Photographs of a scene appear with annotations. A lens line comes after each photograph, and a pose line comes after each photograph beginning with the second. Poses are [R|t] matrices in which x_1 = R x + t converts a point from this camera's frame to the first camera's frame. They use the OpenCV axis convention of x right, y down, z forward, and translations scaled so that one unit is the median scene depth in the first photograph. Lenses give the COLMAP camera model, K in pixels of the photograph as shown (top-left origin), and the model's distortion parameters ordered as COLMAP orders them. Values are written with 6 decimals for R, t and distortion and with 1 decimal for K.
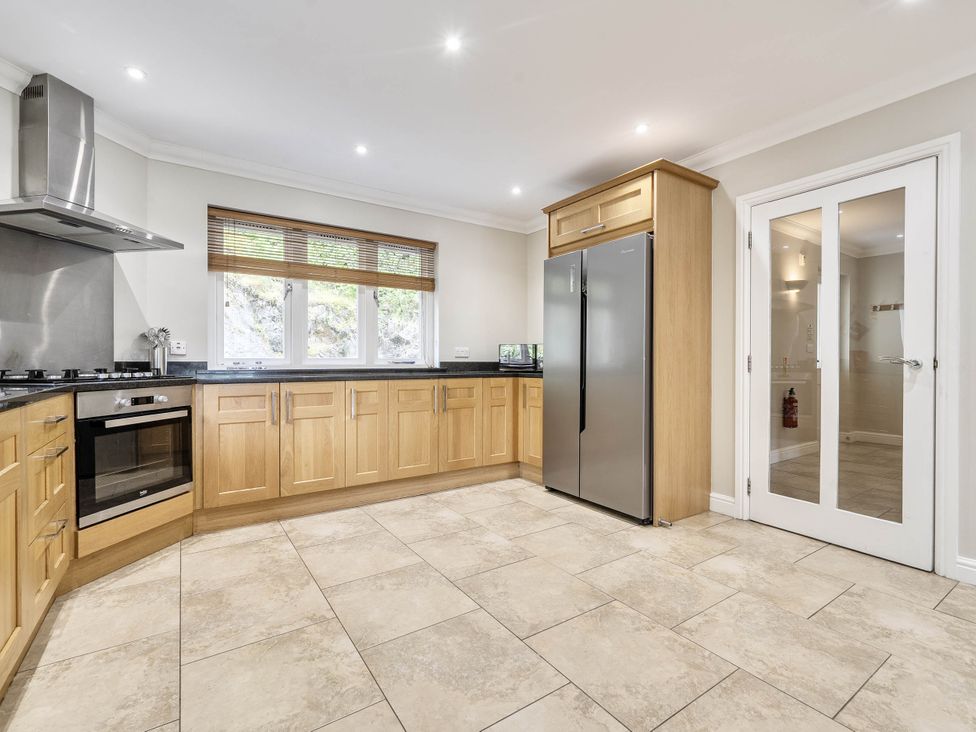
lens RADIAL K [[451.2, 0, 485.3], [0, 451.2, 365.4], [0, 0, 1]] dist [0.002837, -0.000223]
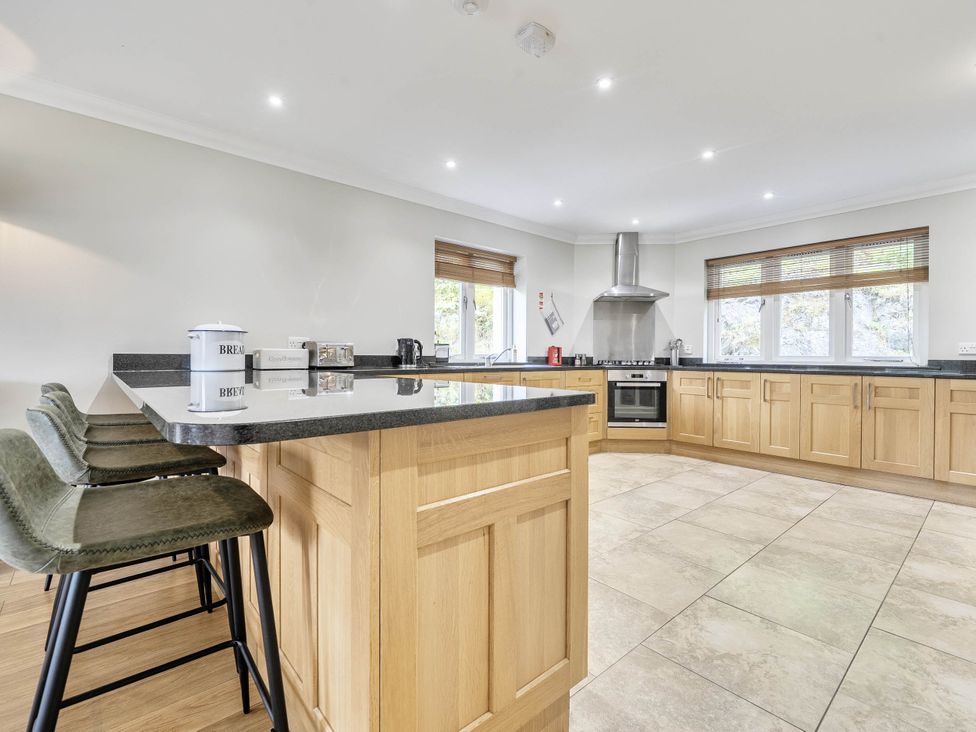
lens RADIAL K [[451.2, 0, 483.0], [0, 451.2, 361.2], [0, 0, 1]] dist [0.002837, -0.000223]
pose [[0.119404, 0.011633, -0.992778, 0.934970], [-0.017290, 0.999804, 0.009636, 0.001498], [0.992695, 0.016015, 0.119582, 0.033376]]
